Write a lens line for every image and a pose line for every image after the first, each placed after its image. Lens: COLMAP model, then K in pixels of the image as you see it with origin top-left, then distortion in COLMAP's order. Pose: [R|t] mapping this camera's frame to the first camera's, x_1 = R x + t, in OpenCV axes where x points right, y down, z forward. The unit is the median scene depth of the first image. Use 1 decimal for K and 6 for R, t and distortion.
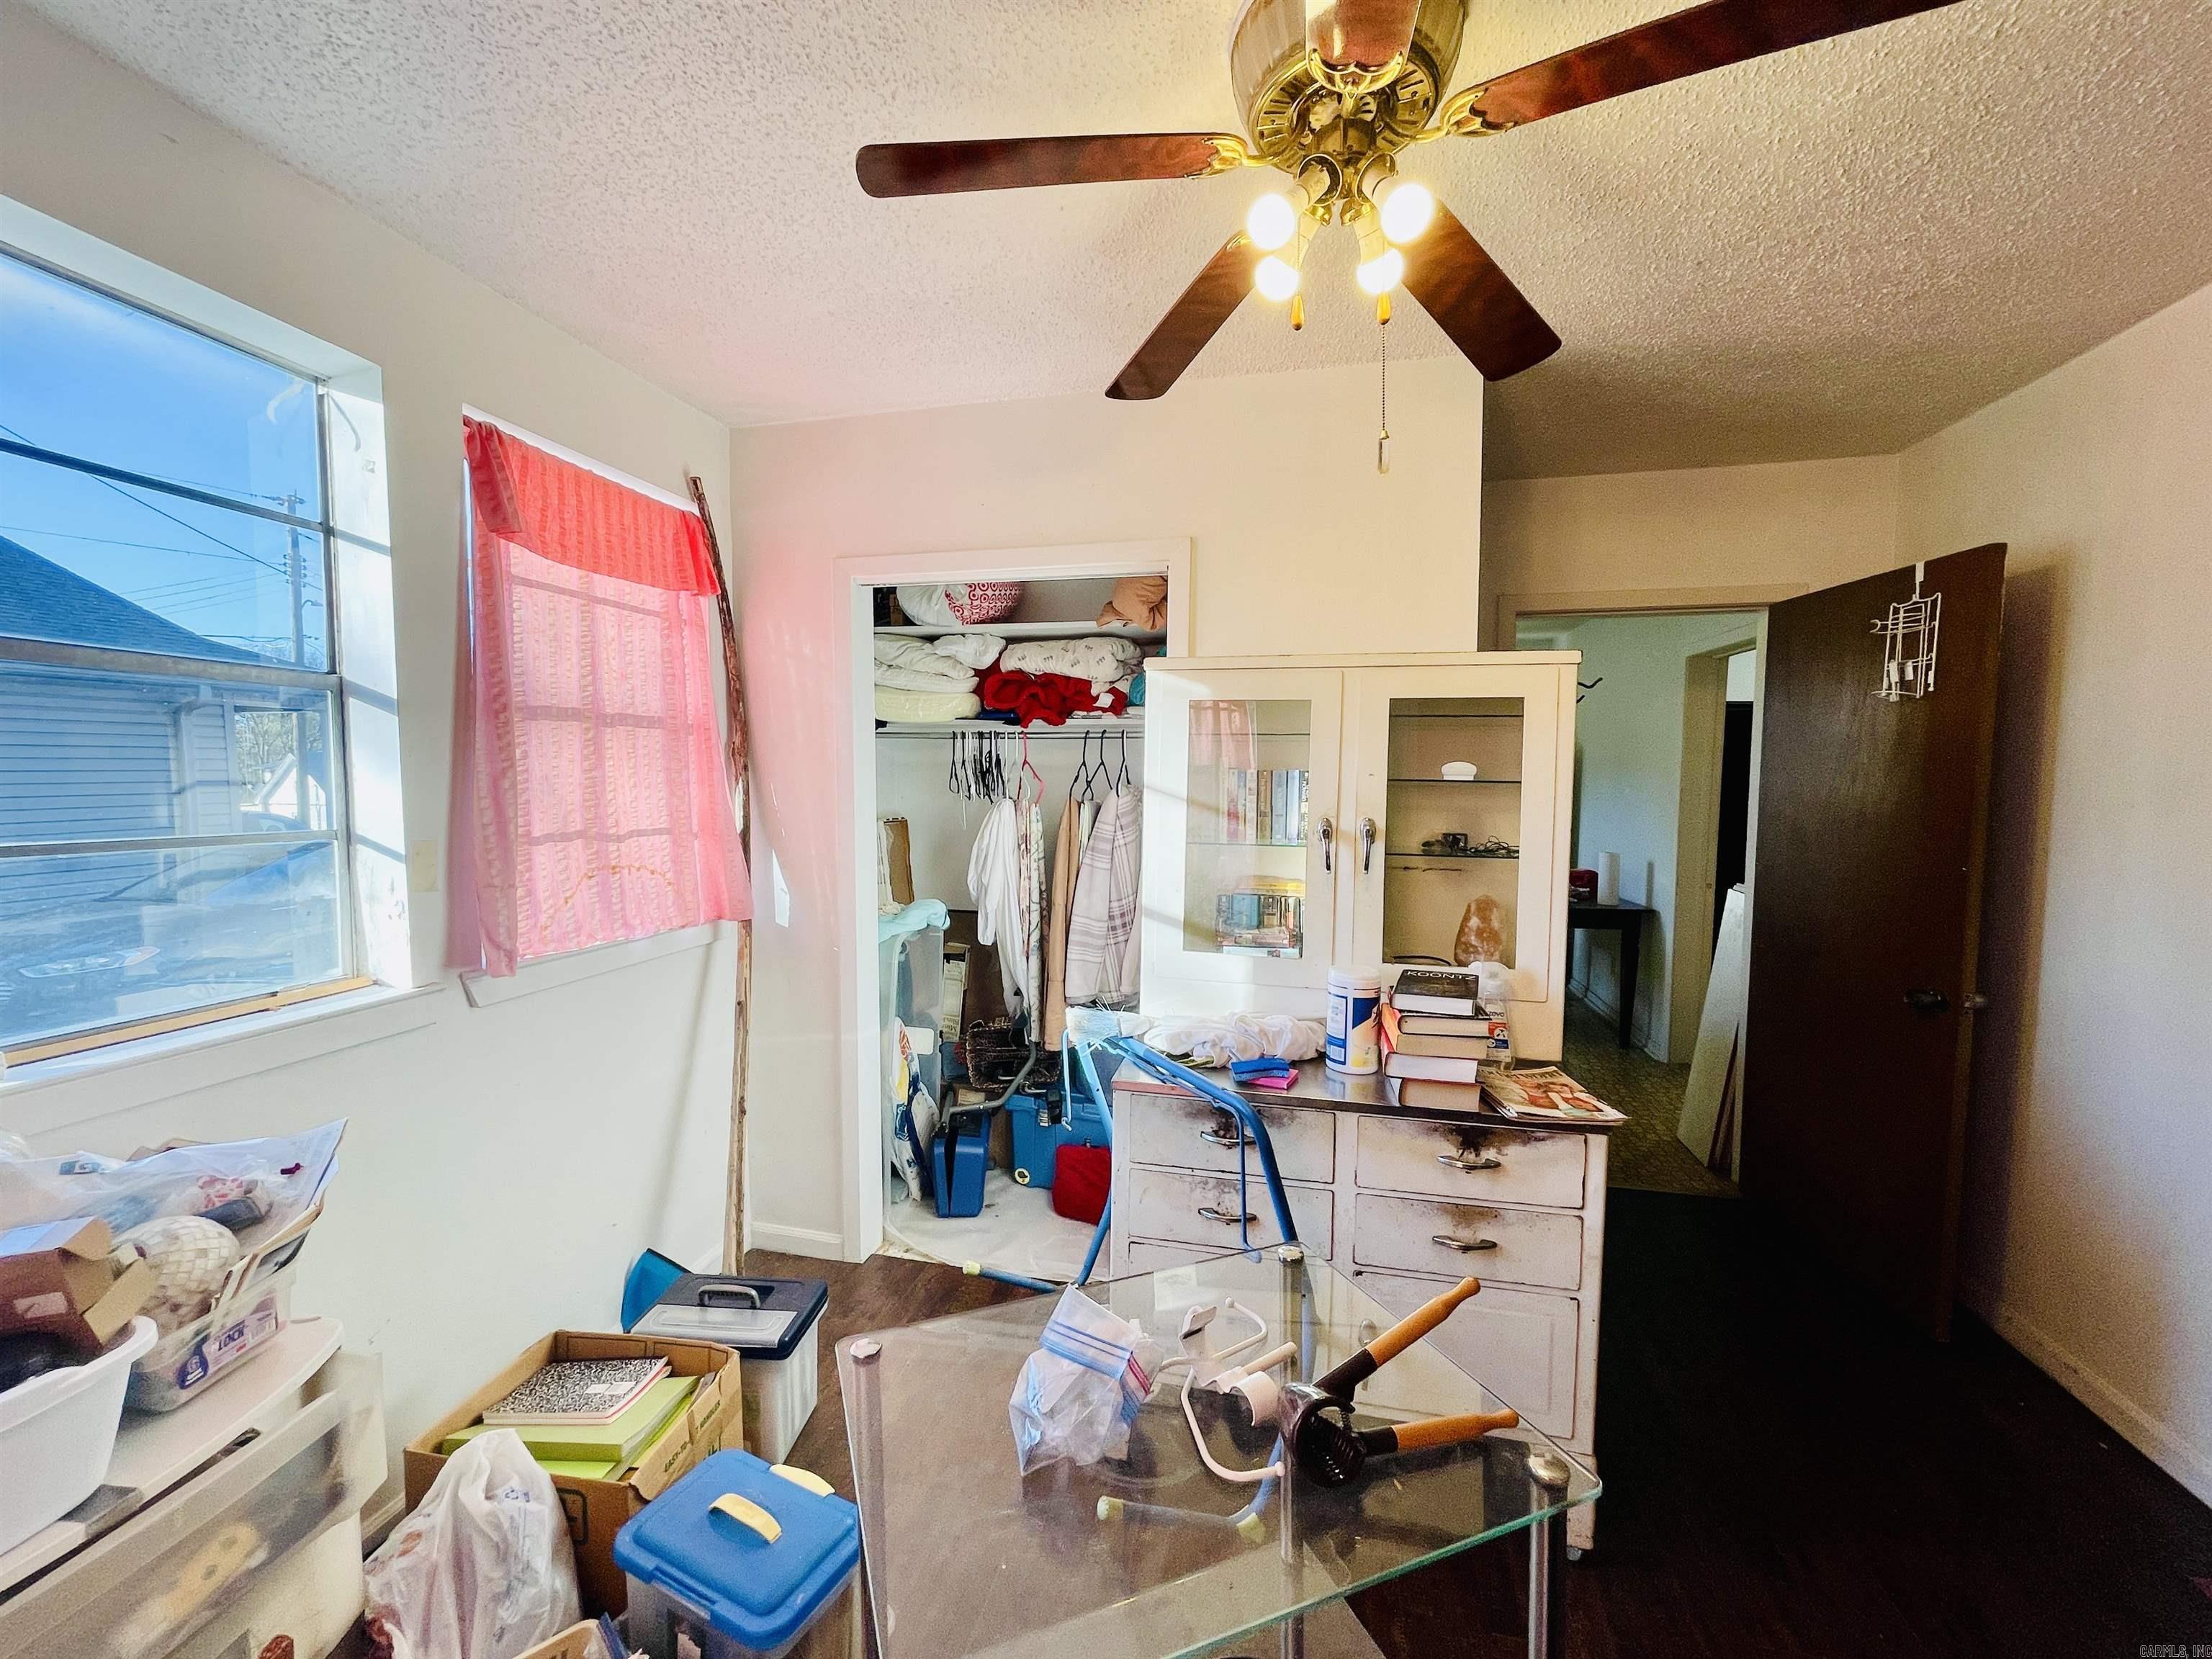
lens RADIAL K [[887.3, 0, 1092.6], [0, 887.3, 827.8], [0, 0, 1]] dist [-0.001442, -0.001171]
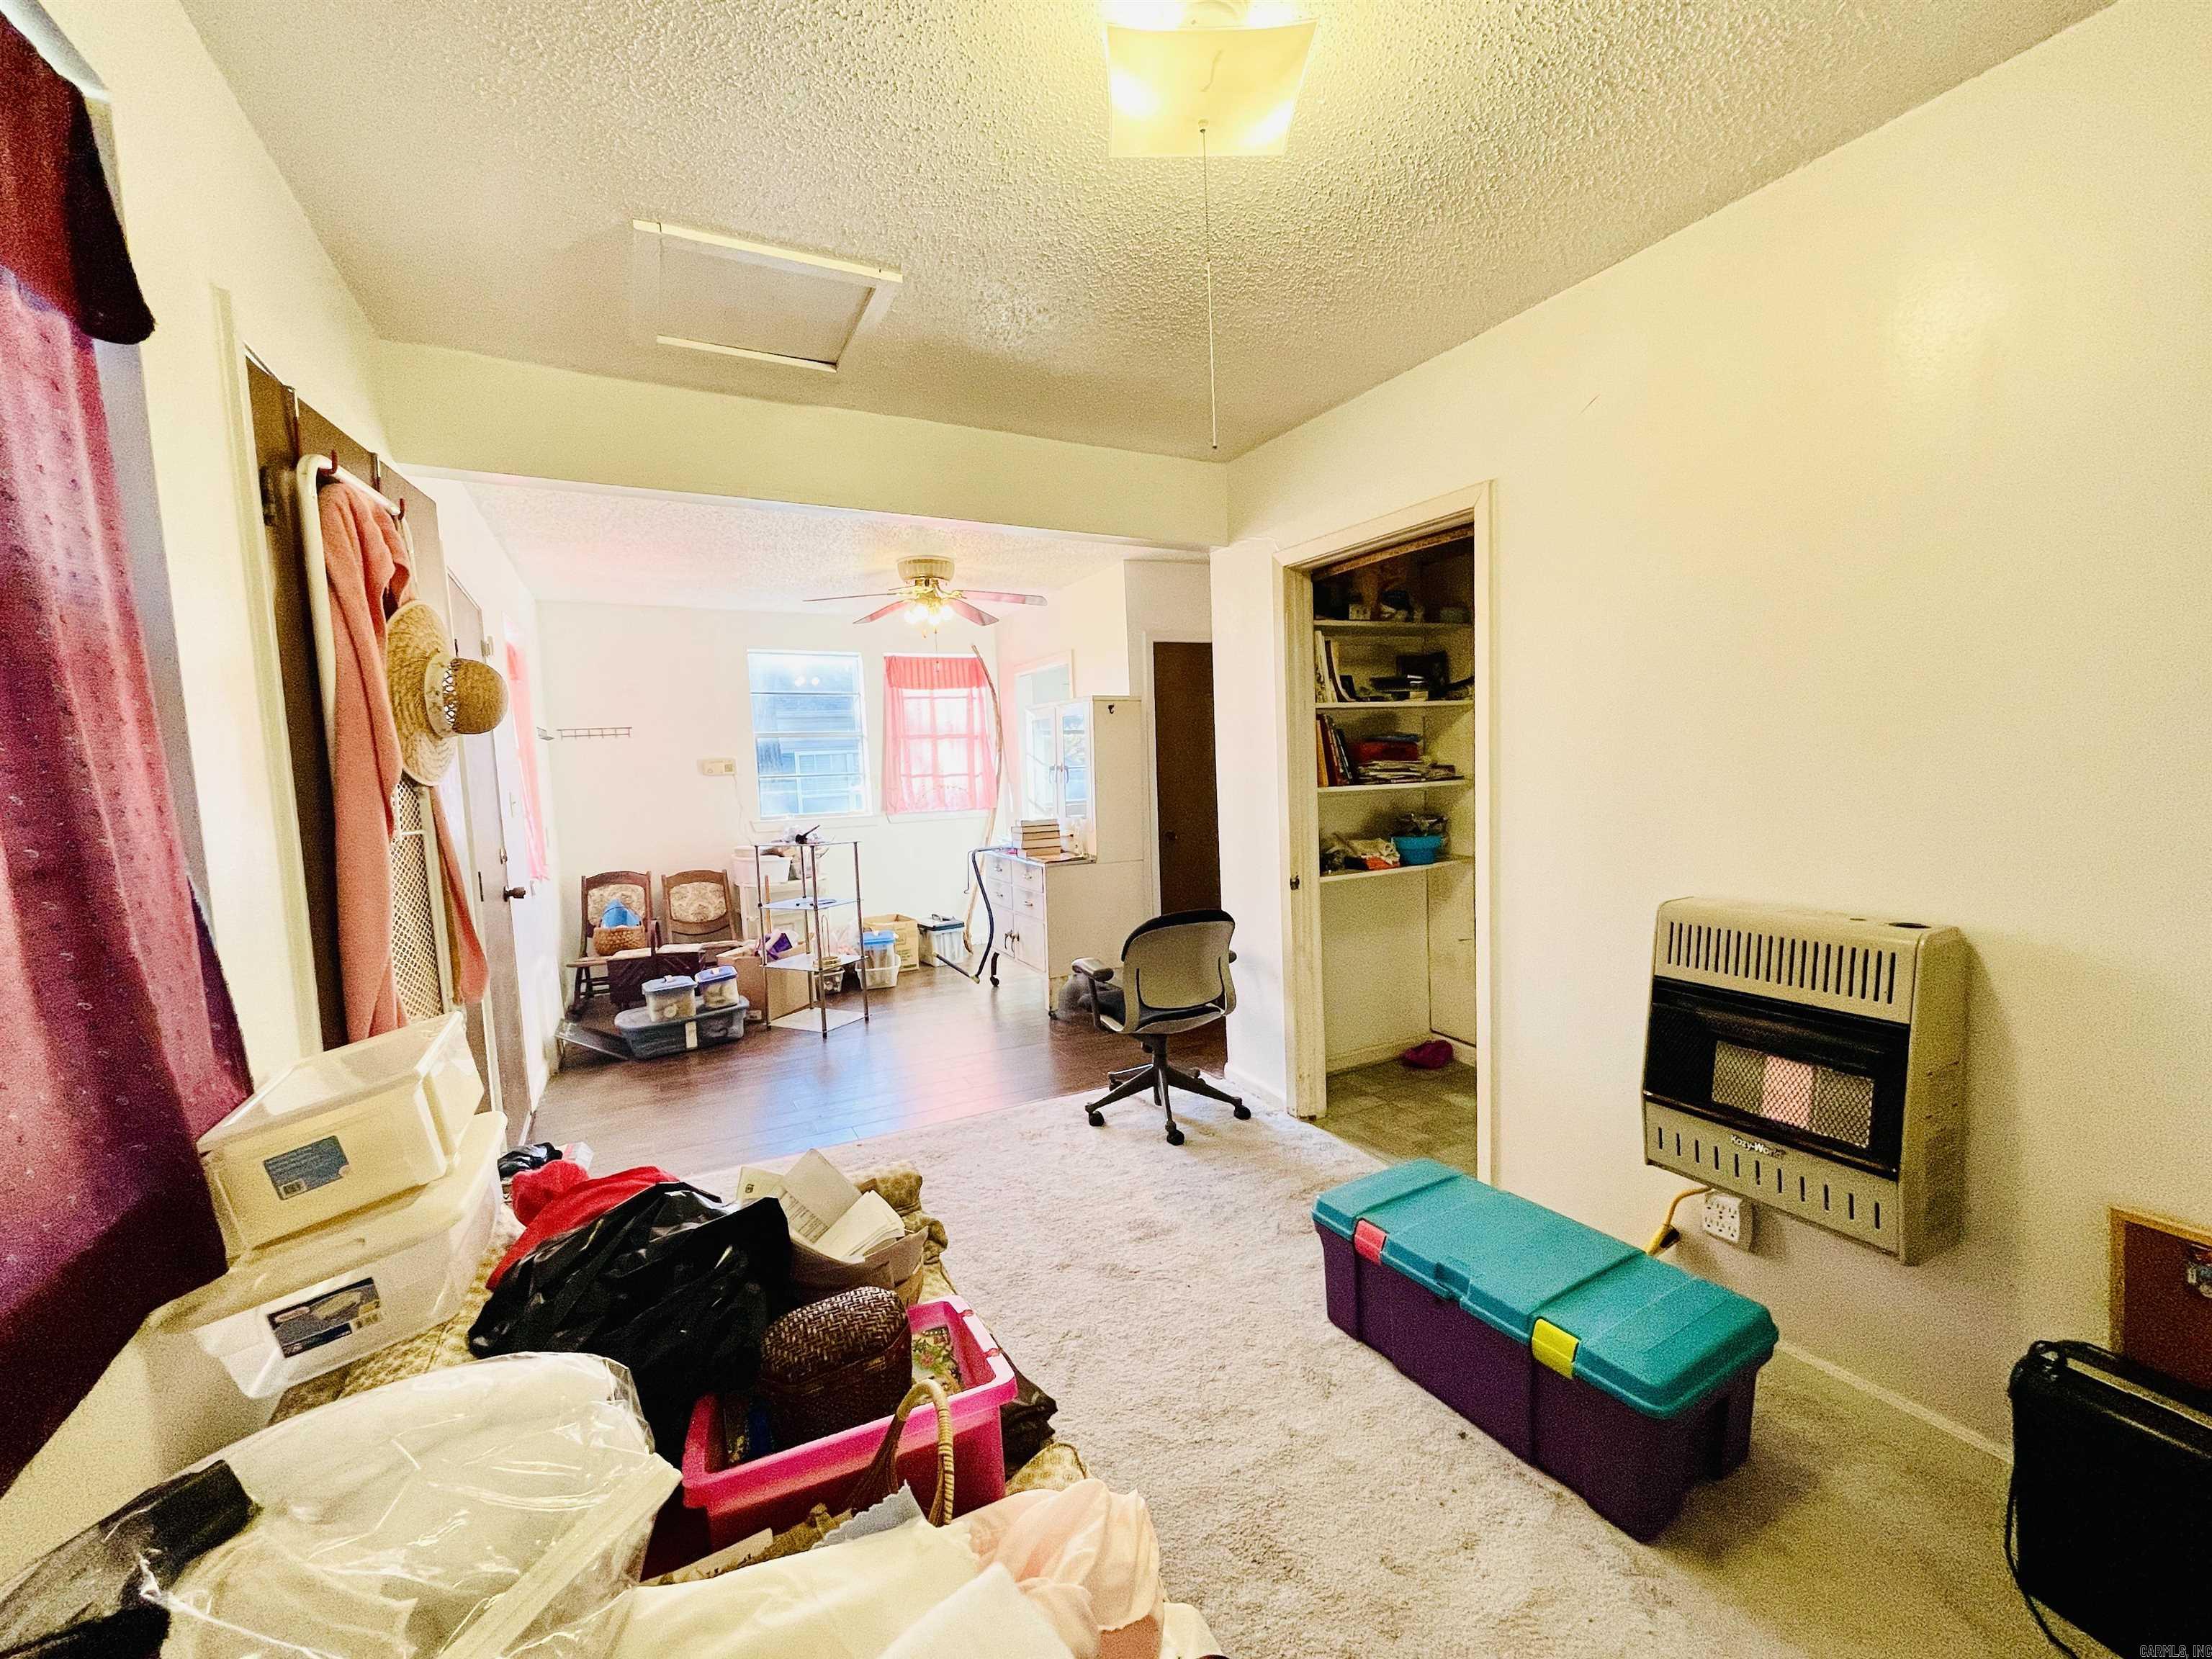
lens RADIAL K [[887.3, 0, 1105.8], [0, 887.3, 832.3], [0, 0, 1]] dist [-0.001442, -0.001171]
pose [[0.656106, 0.031392, -0.754016, 2.143627], [0.000797, 0.999105, 0.042289, 0.075907], [0.754668, -0.028347, 0.655494, -0.569595]]
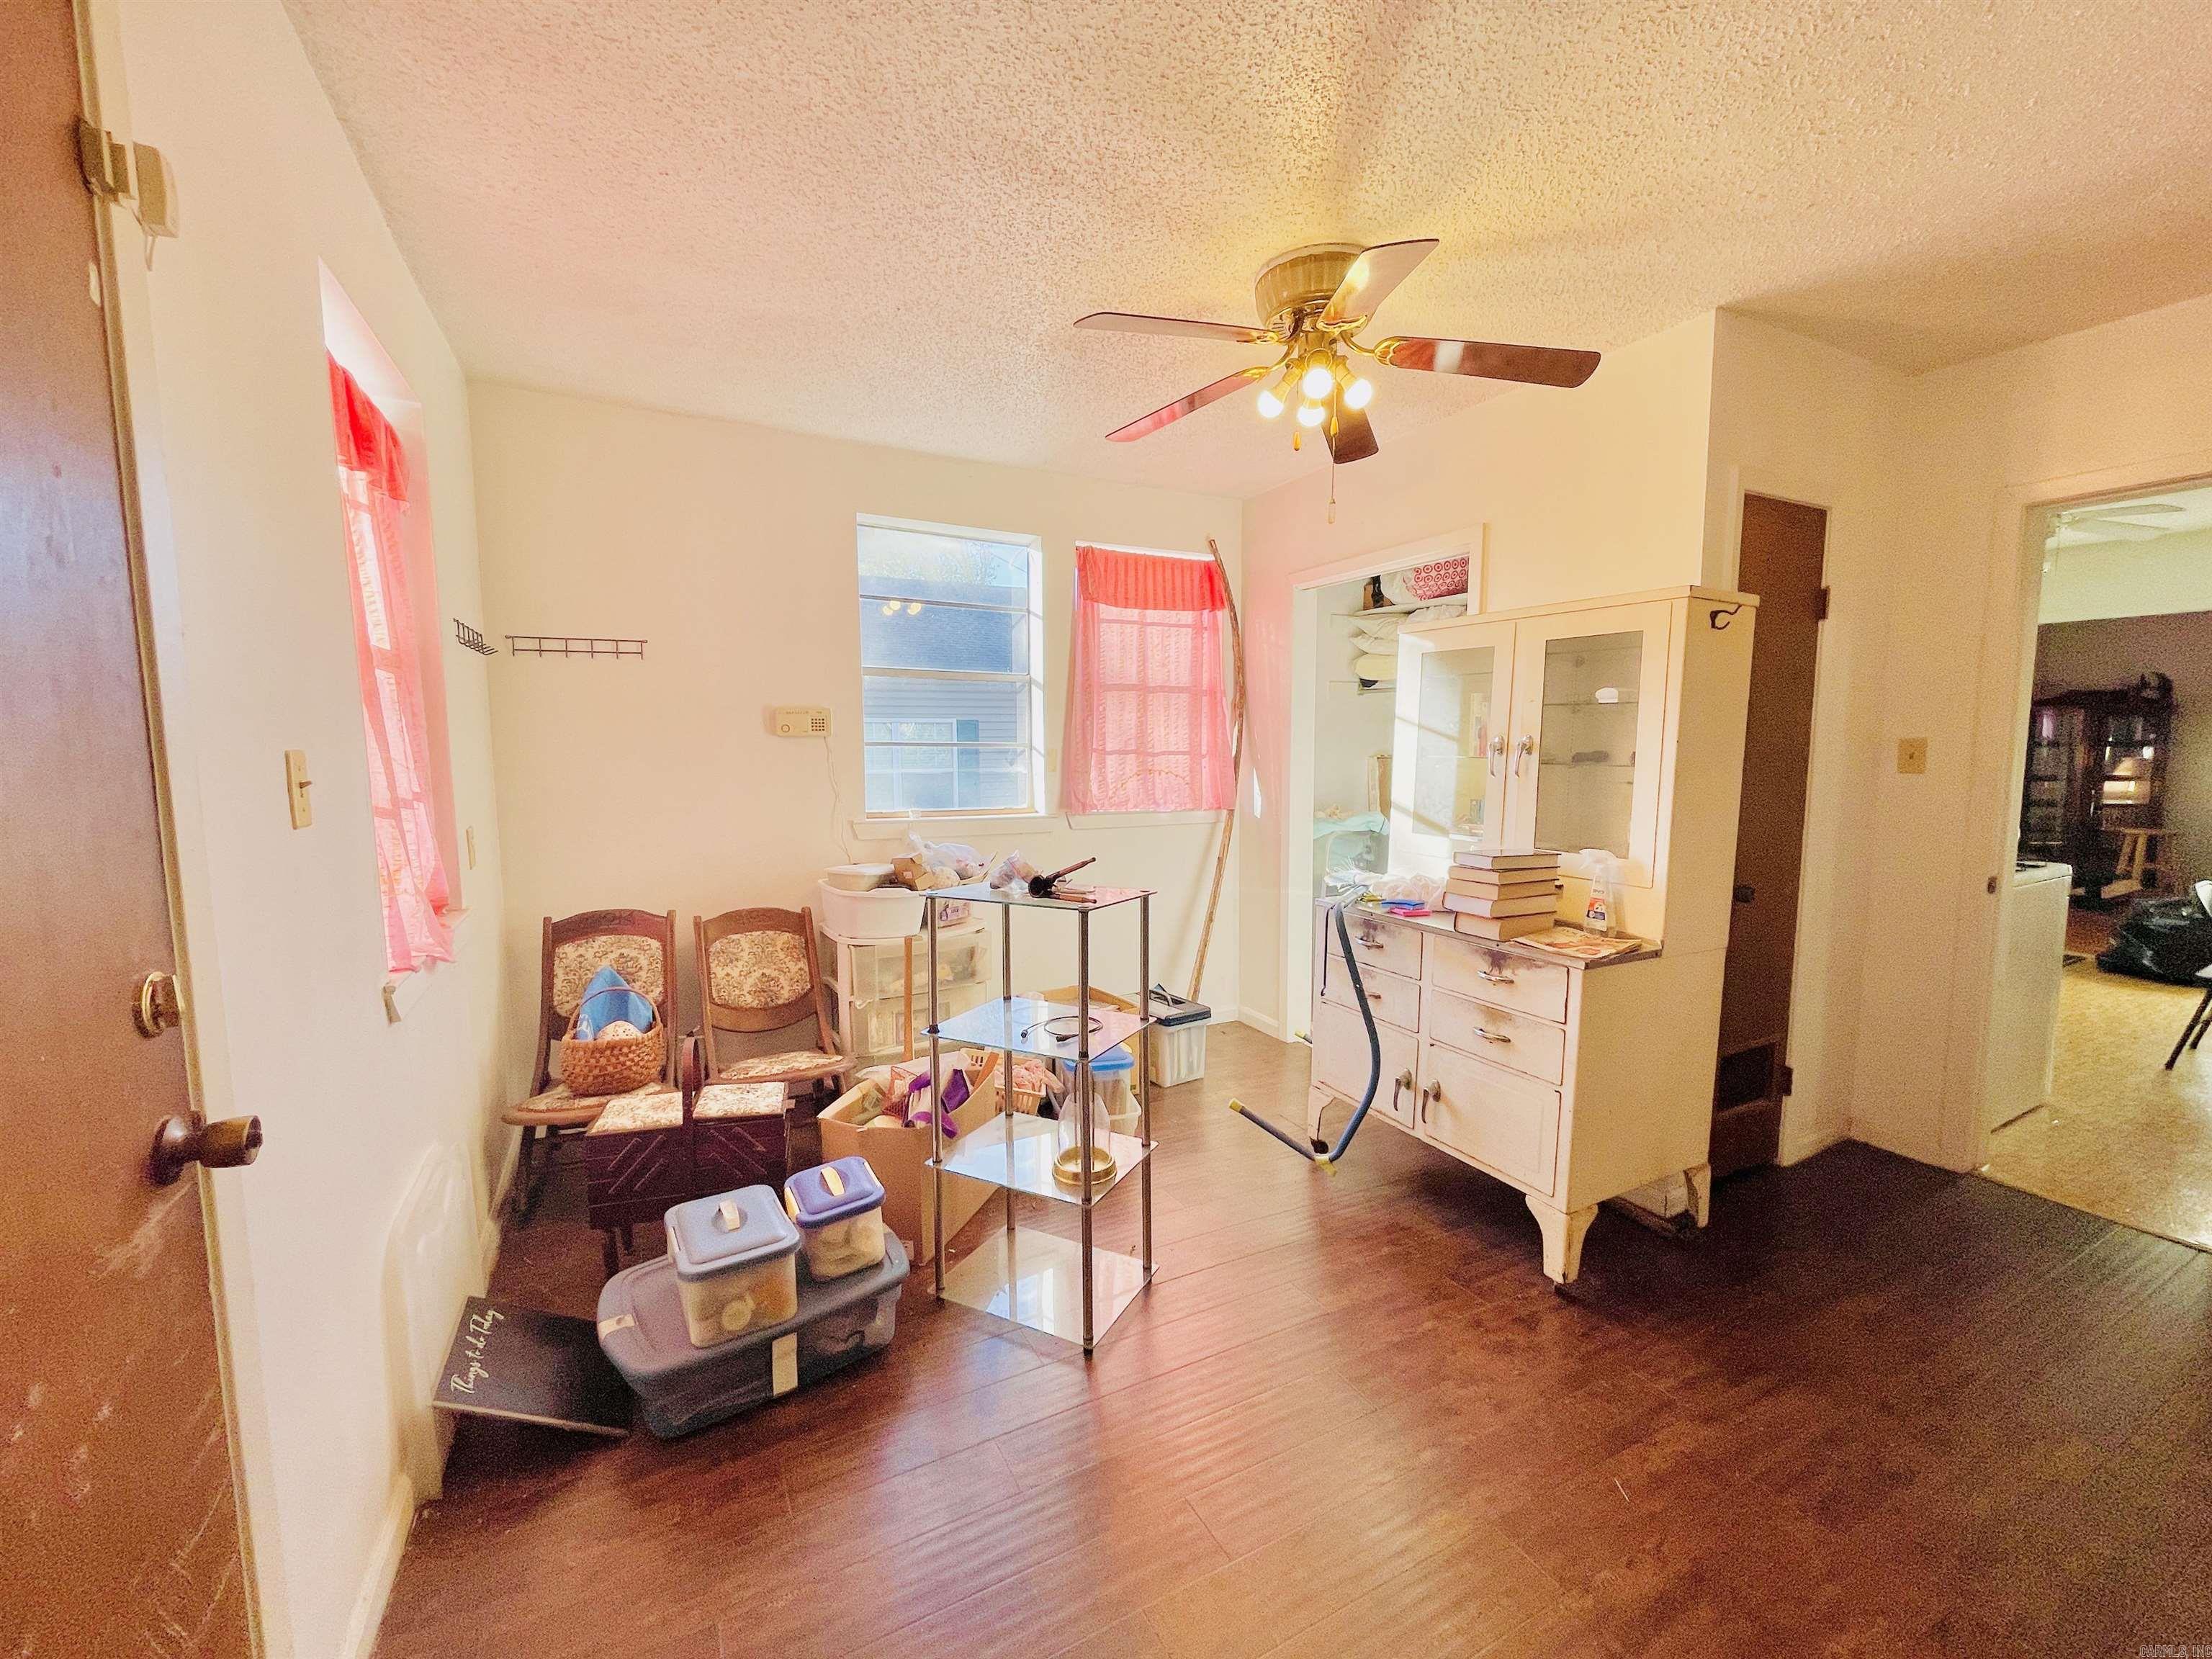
lens RADIAL K [[887.3, 0, 1101.9], [0, 887.3, 834.5], [0, 0, 1]] dist [-0.001442, -0.001171]
pose [[0.656002, 0.070482, -0.751461, 0.793311], [-0.037648, 0.997447, 0.060688, 0.070137], [0.753820, -0.011521, 0.656980, -0.284481]]
